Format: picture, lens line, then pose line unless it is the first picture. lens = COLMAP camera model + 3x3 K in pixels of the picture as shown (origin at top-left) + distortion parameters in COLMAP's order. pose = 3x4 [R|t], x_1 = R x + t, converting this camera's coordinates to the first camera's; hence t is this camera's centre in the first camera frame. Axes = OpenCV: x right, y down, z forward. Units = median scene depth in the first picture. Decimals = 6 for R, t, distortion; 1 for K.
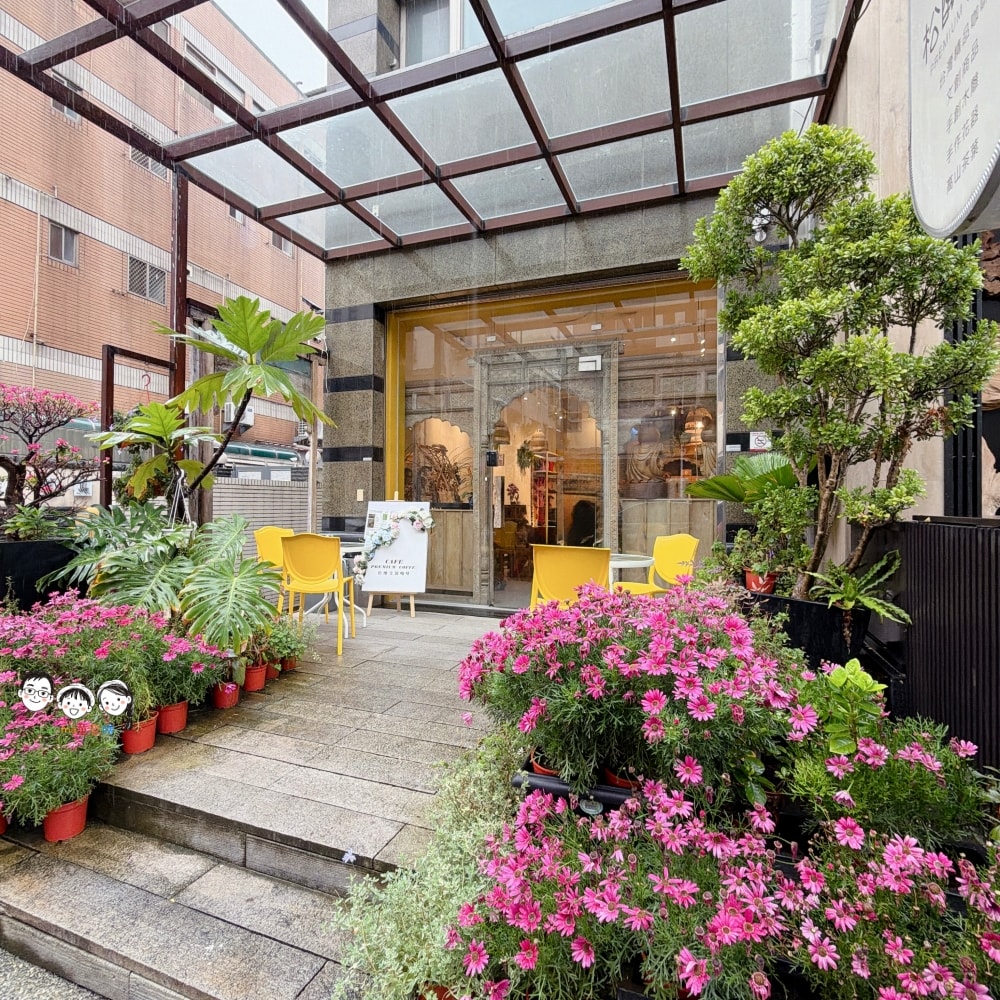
lens RADIAL K [[594.9, 0, 500.0], [0, 594.9, 500.0], [0, 0, 1]] dist [0.007162, 0.001241]
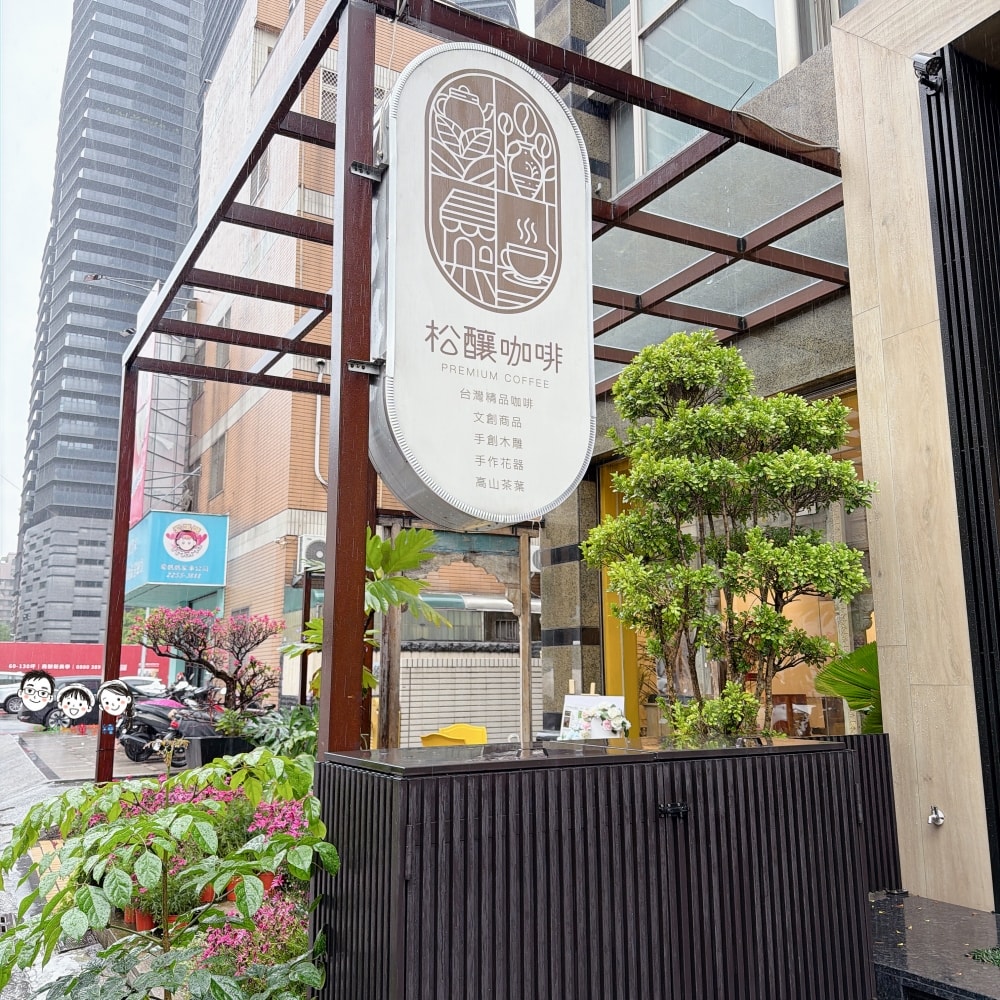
lens RADIAL K [[943.8, 0, 476.3], [0, 943.8, 496.8], [0, 0, 1]] dist [0.187674, -0.378653]
pose [[0.770859, -0.126050, -0.624410, 0.536876], [0.014951, 0.983537, -0.180089, -0.031456], [0.636830, 0.129488, 0.760053, -0.148366]]
